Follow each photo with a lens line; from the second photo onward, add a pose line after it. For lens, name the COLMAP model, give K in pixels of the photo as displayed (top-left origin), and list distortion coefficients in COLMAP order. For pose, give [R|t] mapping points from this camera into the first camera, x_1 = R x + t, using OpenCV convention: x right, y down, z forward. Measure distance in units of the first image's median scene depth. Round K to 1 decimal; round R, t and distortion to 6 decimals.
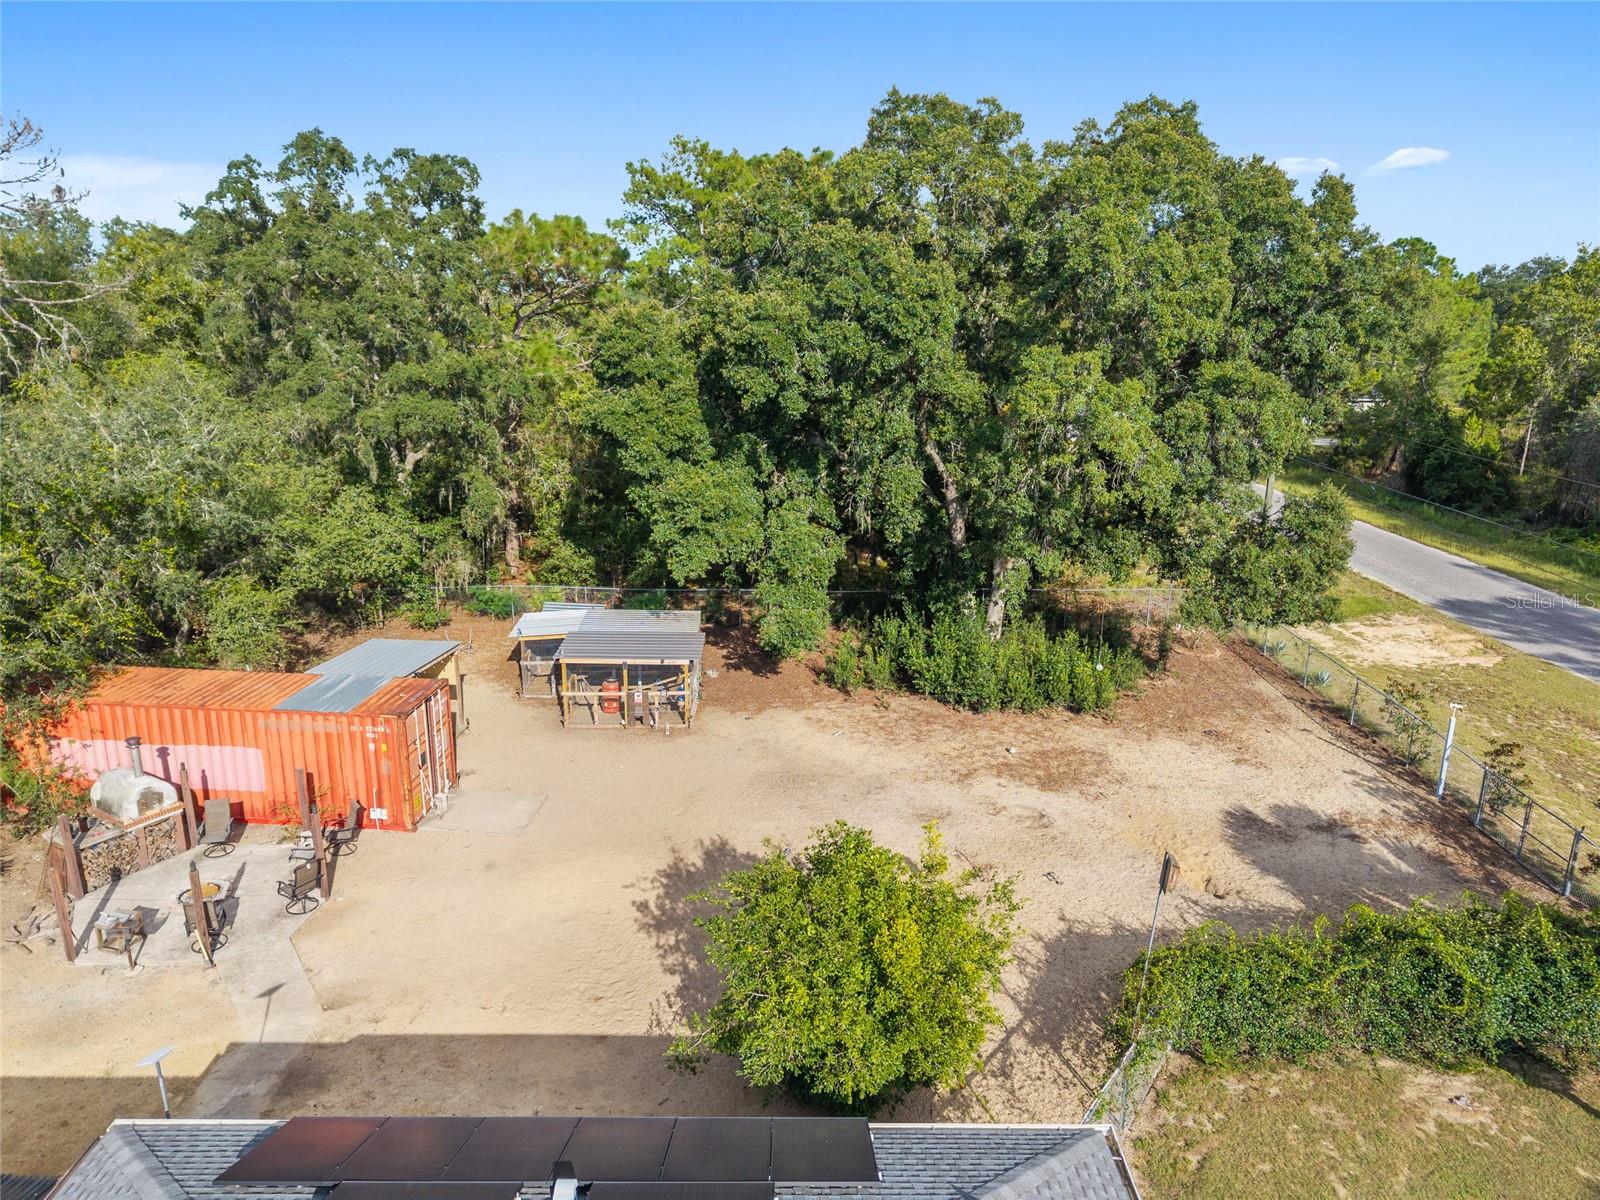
lens RADIAL K [[1067.9, 0, 793.8], [0, 1067.9, 600.8], [0, 0, 1]] dist [0.036478, -0.035735]
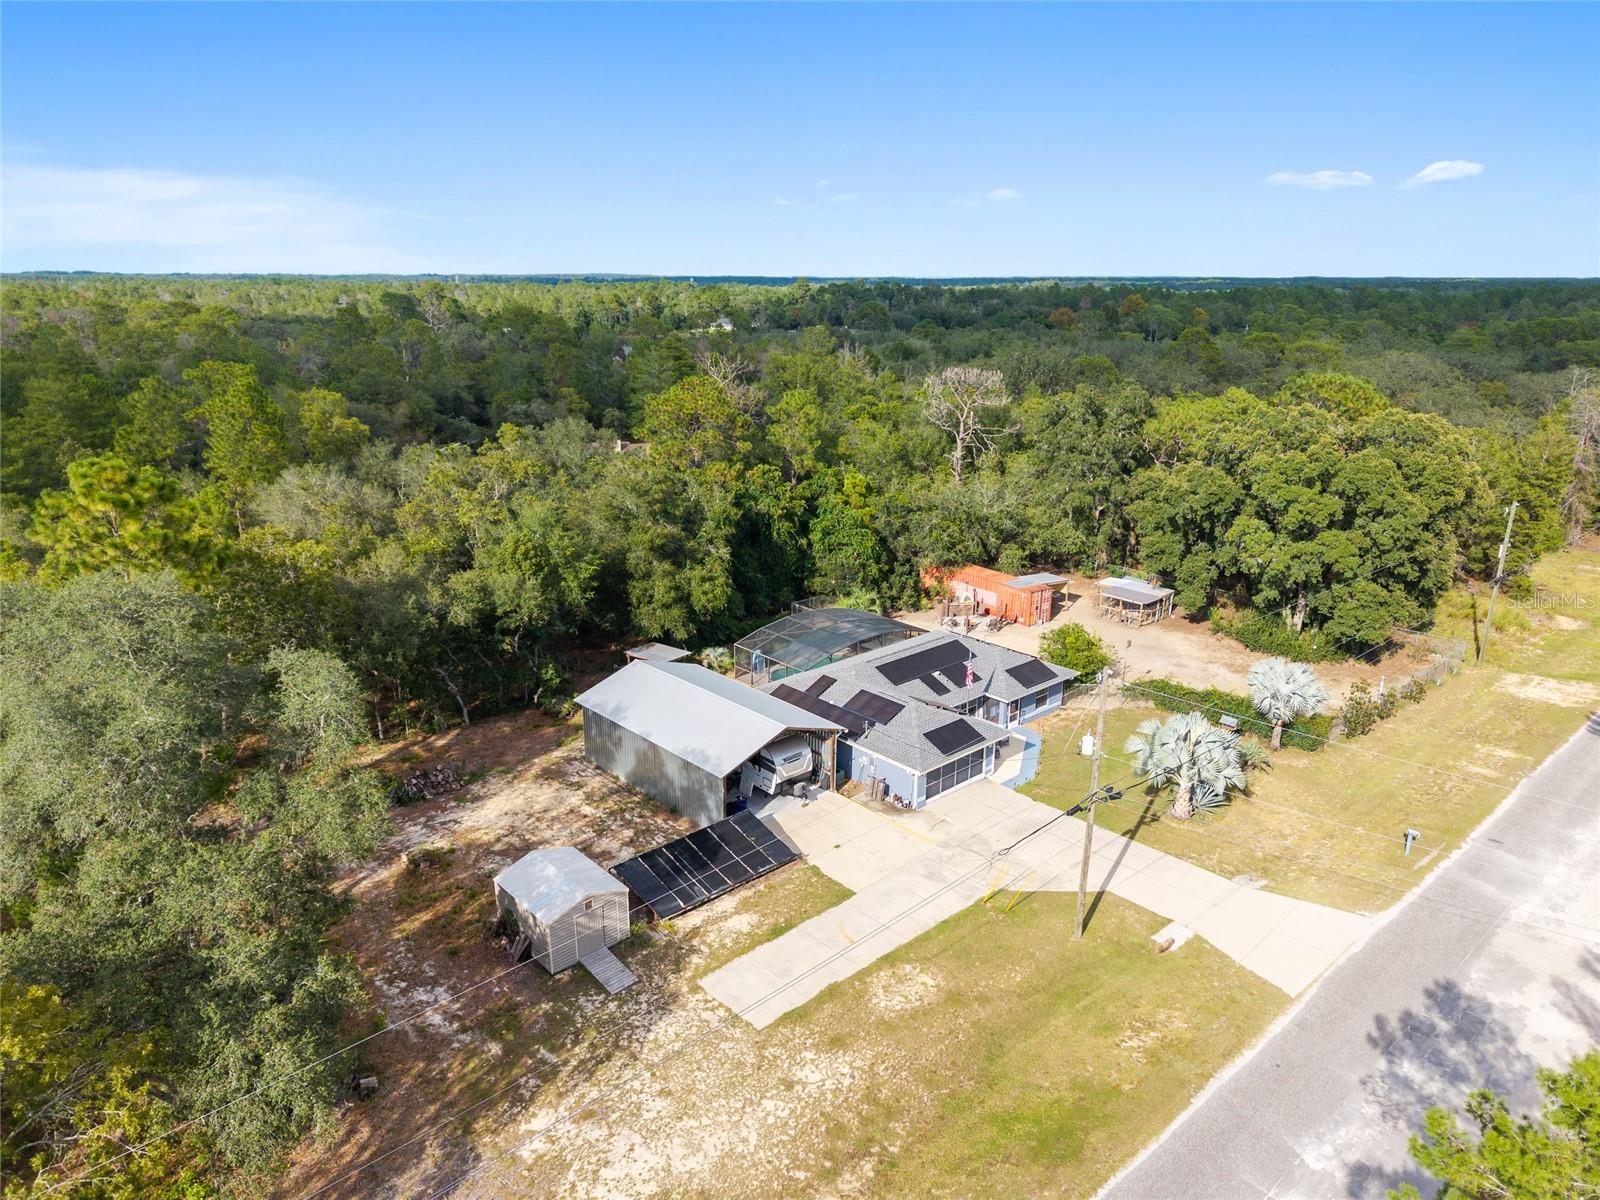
lens RADIAL K [[1067.9, 0, 787.5], [0, 1067.9, 592.7], [0, 0, 1]] dist [0.036478, -0.035735]
pose [[0.667803, 0.204640, -0.715654, 1.523672], [-0.200464, 0.975386, 0.091849, -0.049521], [0.716835, 0.082126, 0.692389, -1.880452]]
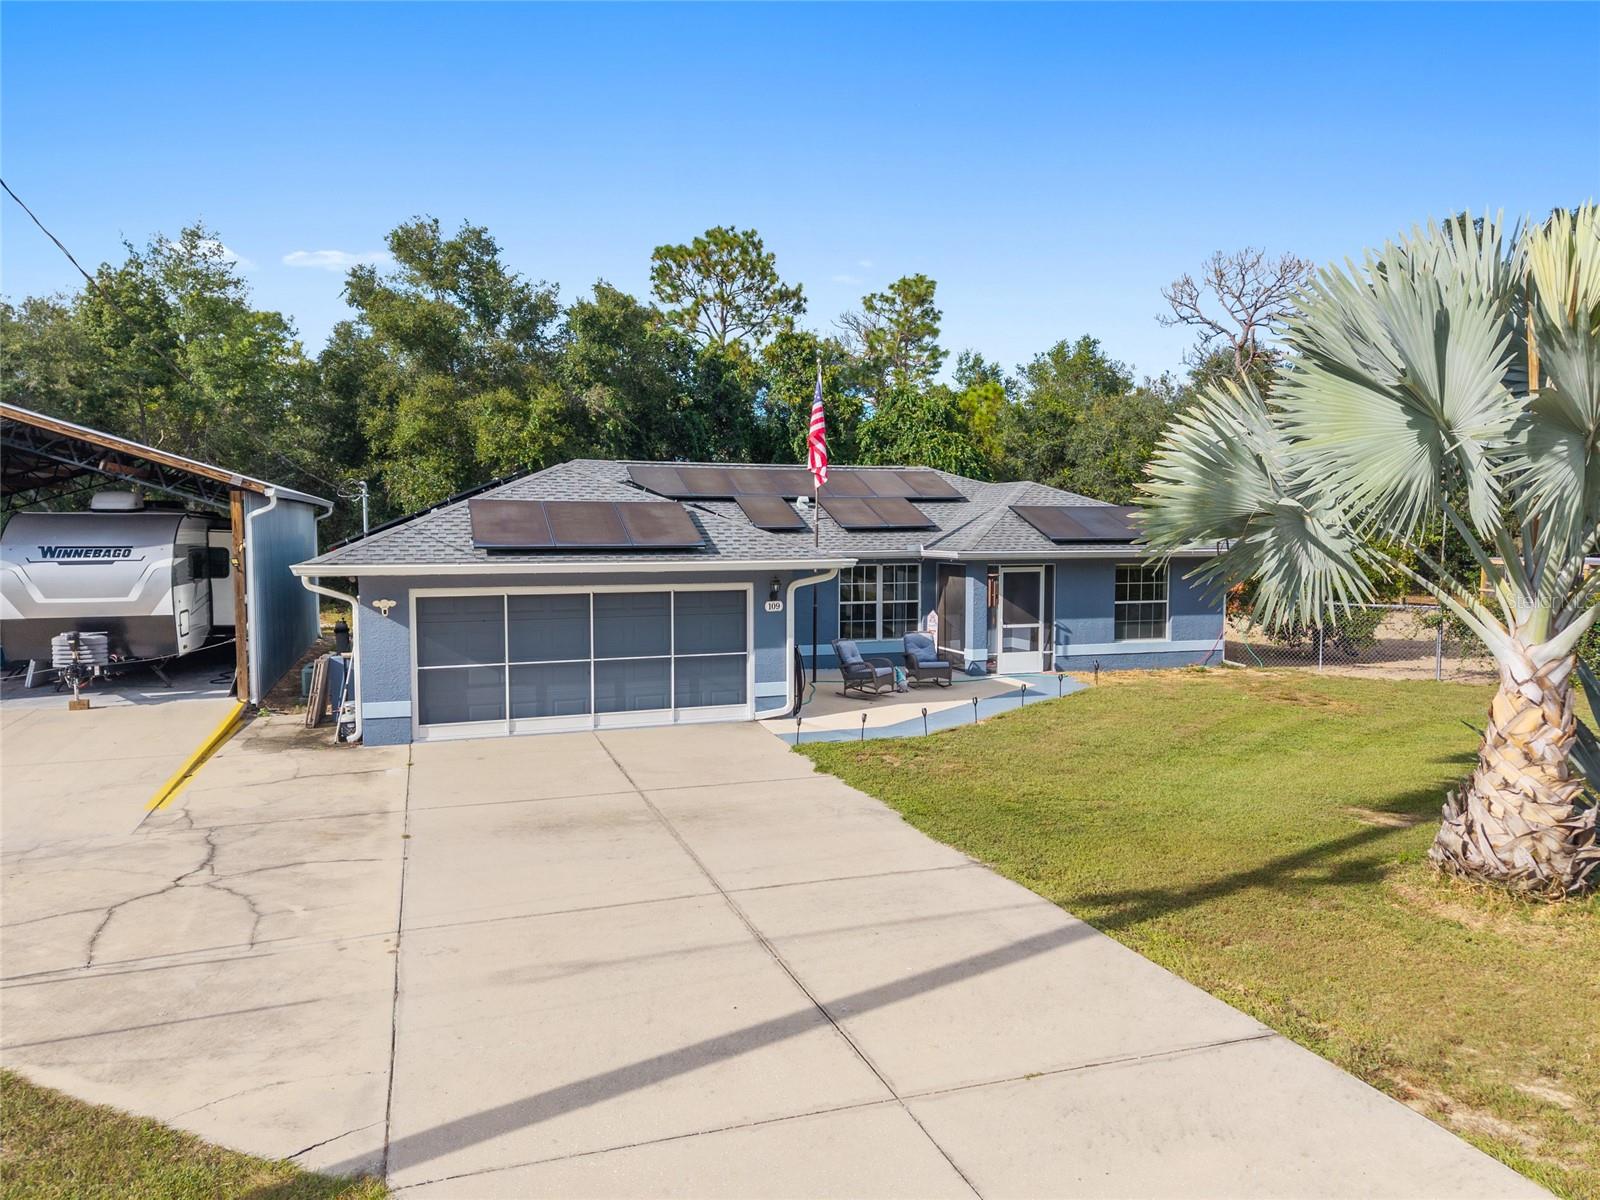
lens RADIAL K [[1067.9, 0, 788.1], [0, 1067.9, 609.9], [0, 0, 1]] dist [0.036478, -0.035735]
pose [[0.319910, 0.062539, -0.945382, 0.851322], [-0.252851, 0.967265, -0.021576, 0.411451], [0.913085, 0.245943, 0.325250, -0.143496]]
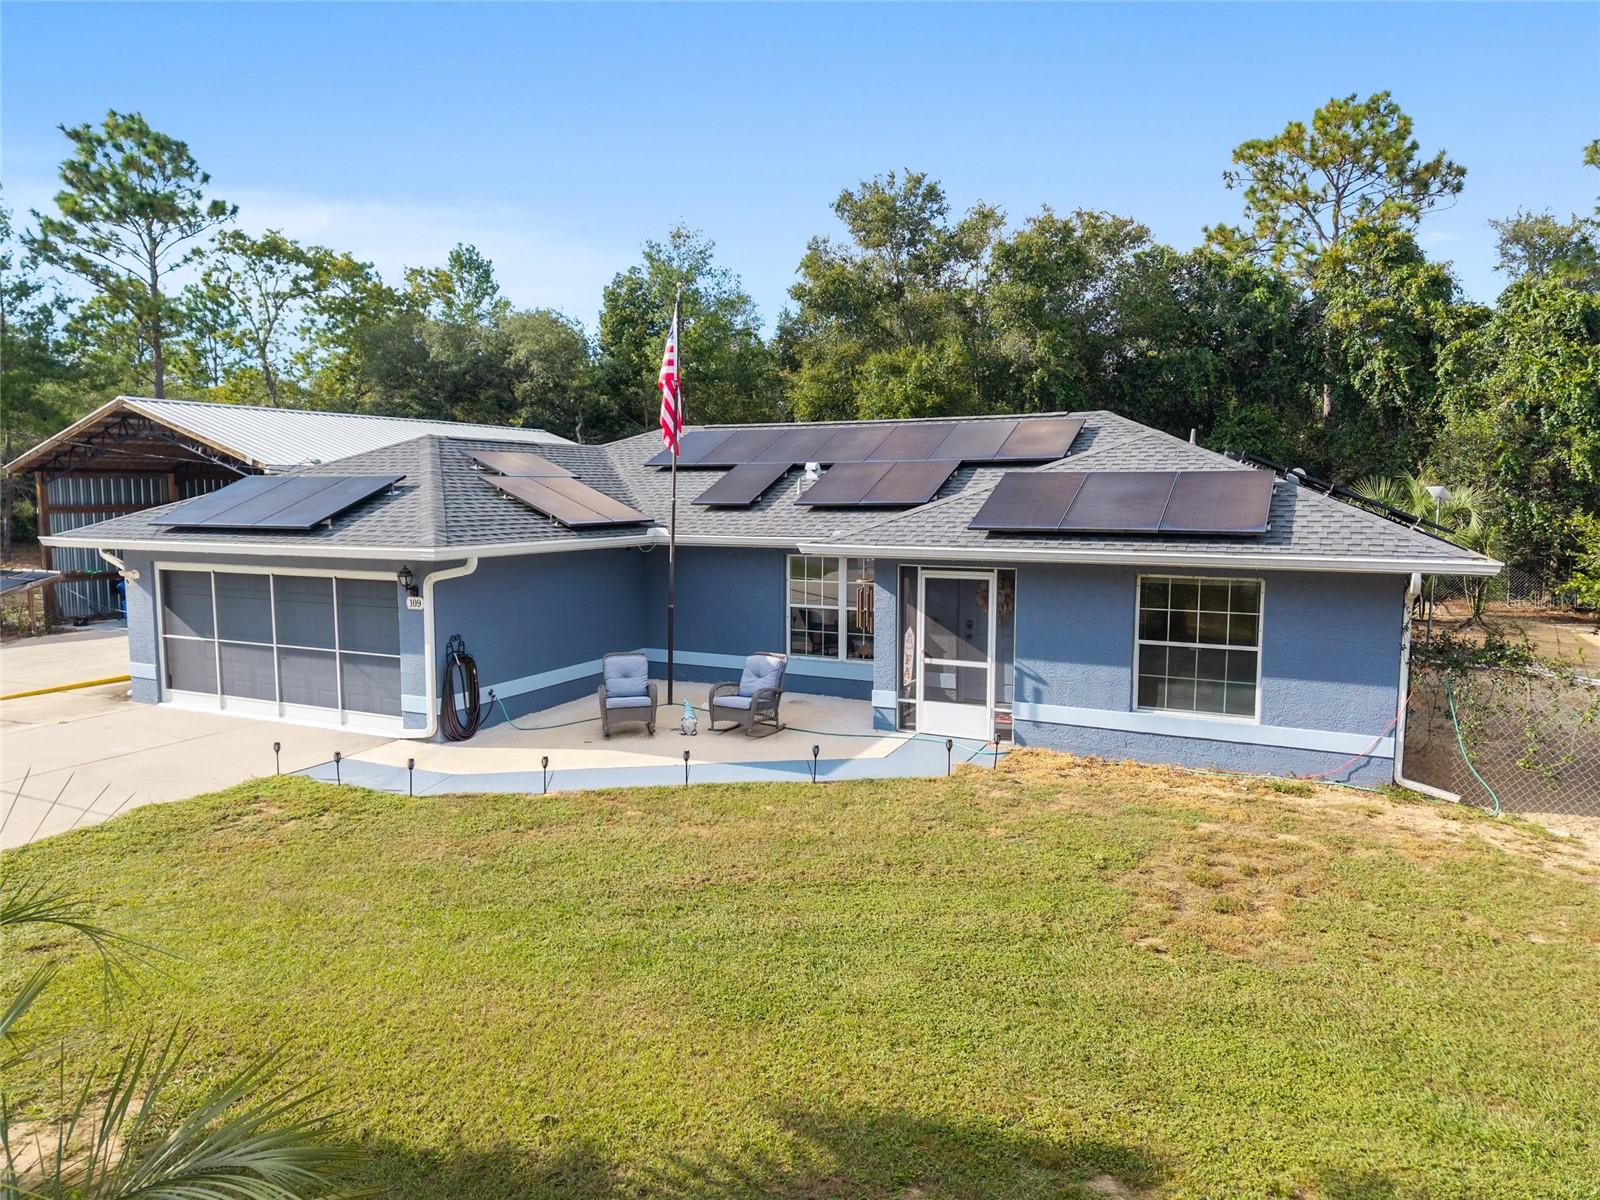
lens RADIAL K [[1067.9, 0, 794.6], [0, 1067.9, 611.3], [0, 0, 1]] dist [0.036478, -0.035735]
pose [[-0.444528, 0.091909, -0.891037, 0.624251], [-0.247512, 0.943393, 0.220790, 0.236385], [0.860891, 0.318689, -0.396616, 0.435815]]
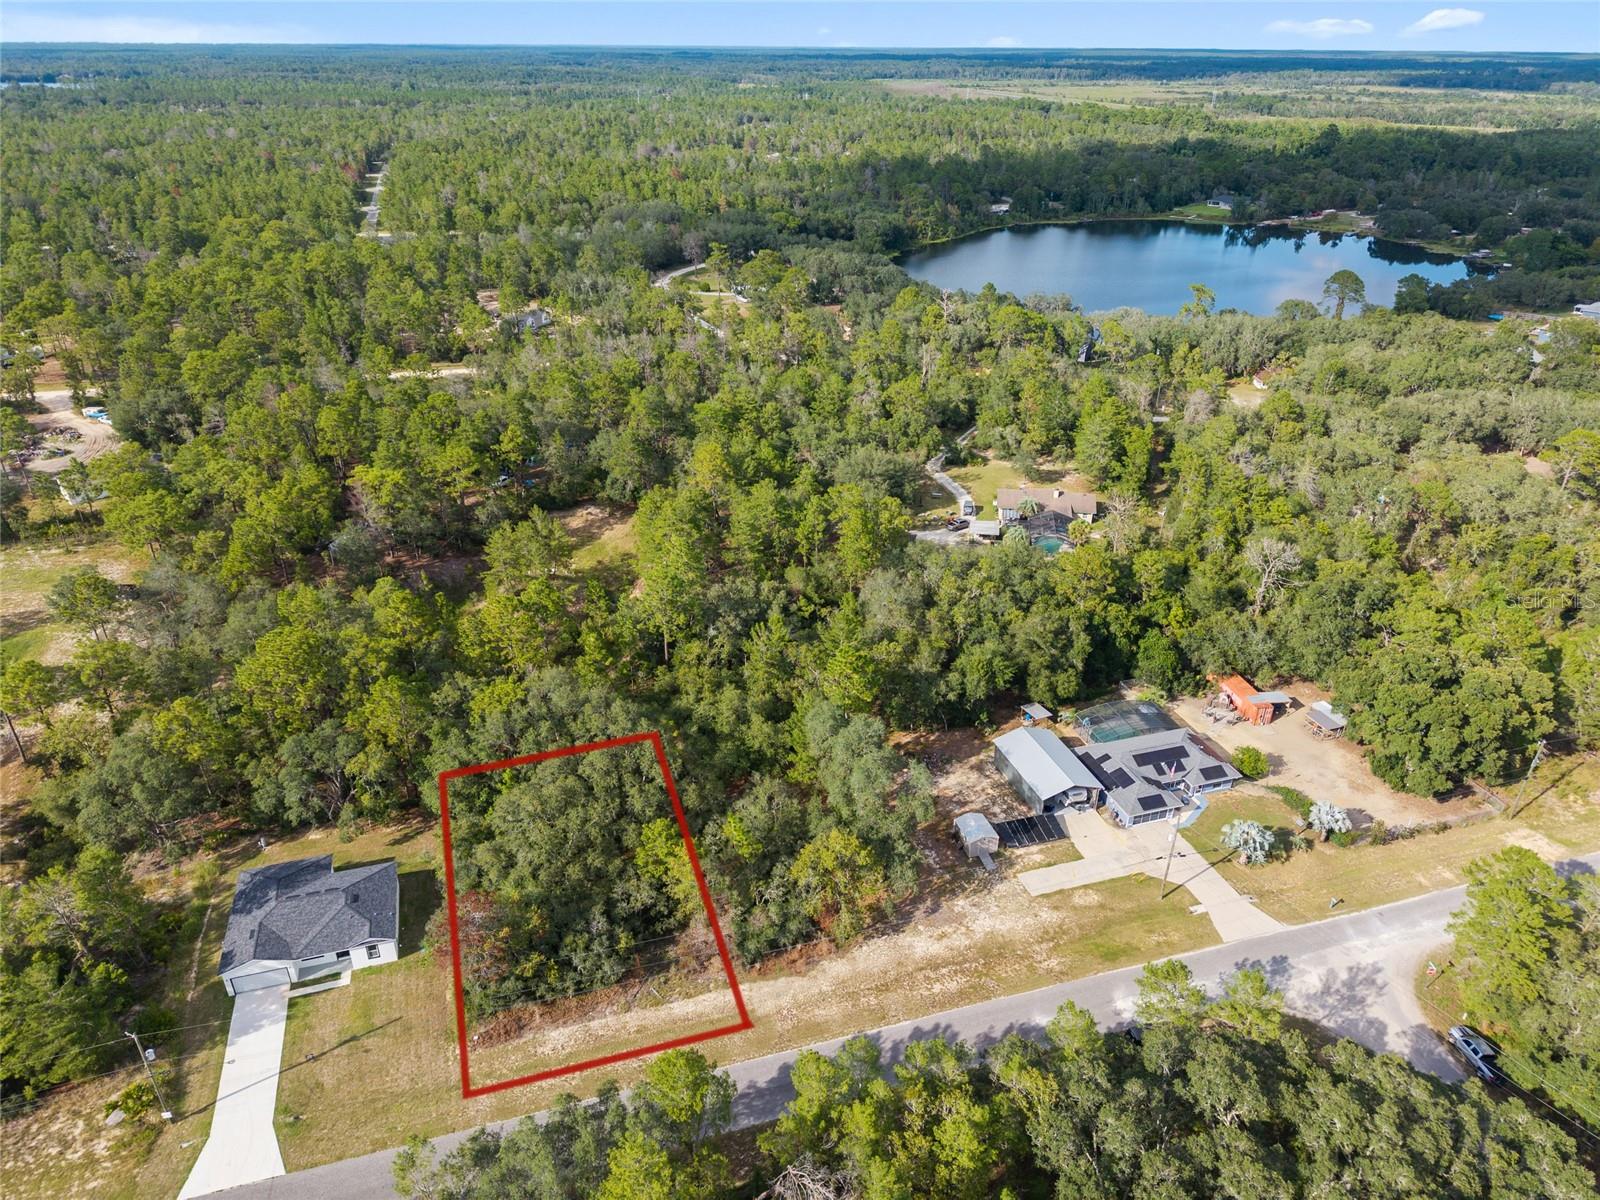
lens RADIAL K [[1067.9, 0, 793.0], [0, 1067.9, 615.3], [0, 0, 1]] dist [0.036478, -0.035735]
pose [[0.301171, 0.443643, -0.844083, 3.637241], [-0.269648, 0.888677, 0.370869, -1.851738], [0.914651, 0.115910, 0.387271, -3.722192]]
